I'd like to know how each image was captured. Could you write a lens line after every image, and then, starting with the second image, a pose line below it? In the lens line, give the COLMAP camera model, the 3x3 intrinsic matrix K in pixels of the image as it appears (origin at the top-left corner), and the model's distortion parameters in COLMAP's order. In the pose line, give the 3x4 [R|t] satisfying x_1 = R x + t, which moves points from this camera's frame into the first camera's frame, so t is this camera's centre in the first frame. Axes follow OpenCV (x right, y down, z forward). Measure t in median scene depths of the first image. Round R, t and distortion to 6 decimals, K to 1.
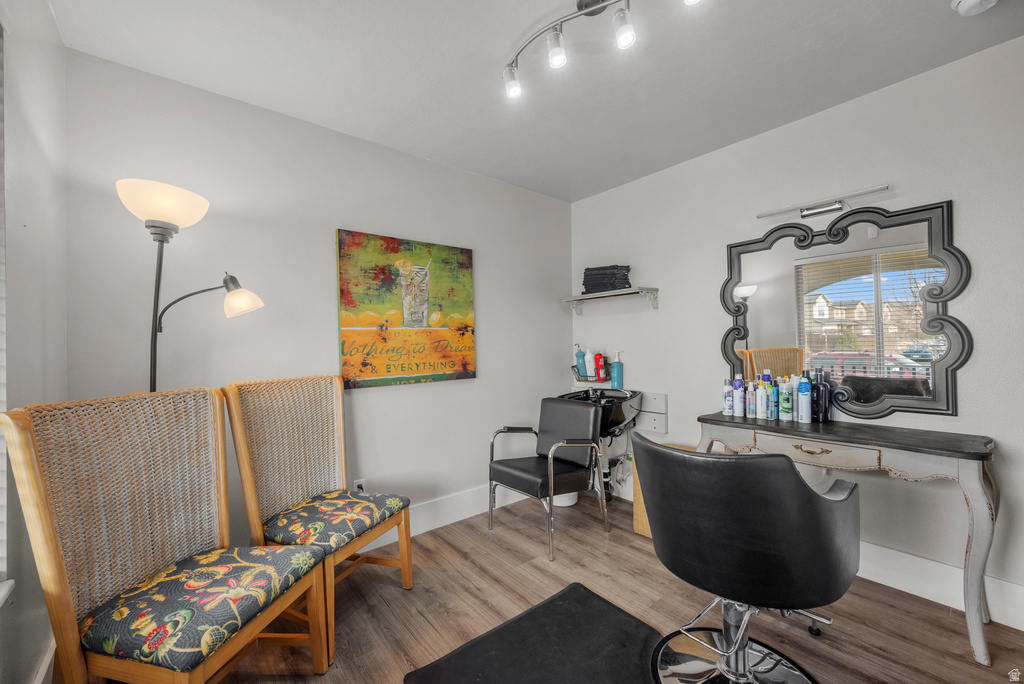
lens RADIAL K [[423.6, 0, 514.0], [0, 423.6, 341.3], [0, 0, 1]] dist [-0.001784, 0.001476]
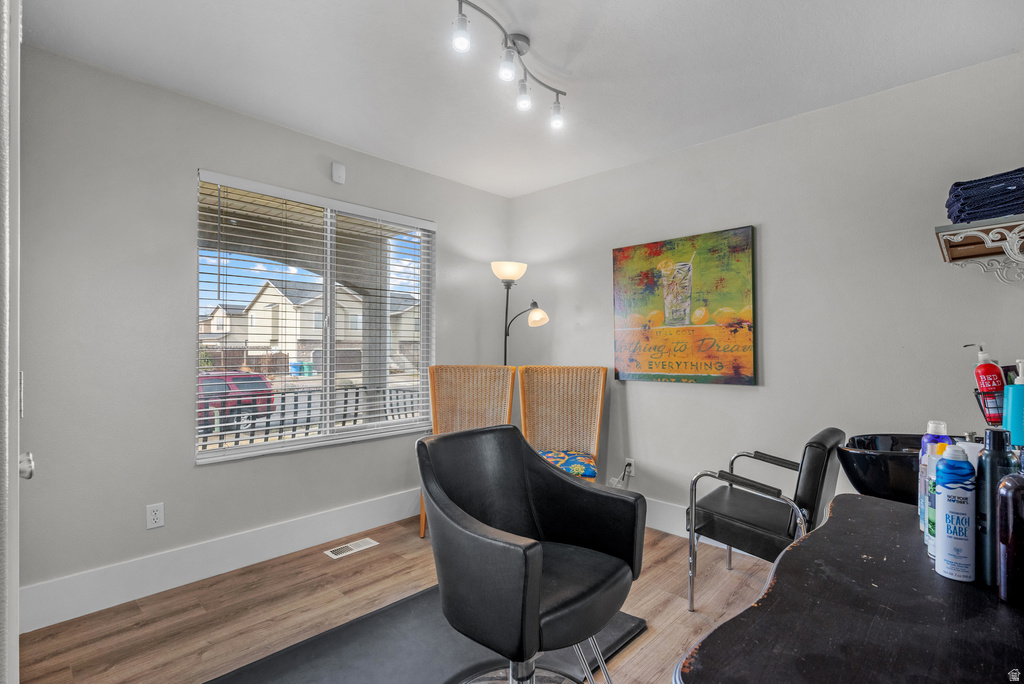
lens RADIAL K [[492.2, 0, 515.2], [0, 492.2, 344.7], [0, 0, 1]] dist [0.001630, -0.000236]
pose [[0.105693, 0.003895, -0.994391, 0.859211], [-0.000707, 0.999992, 0.003842, 0.007034], [0.994399, 0.000297, 0.105695, 0.495361]]
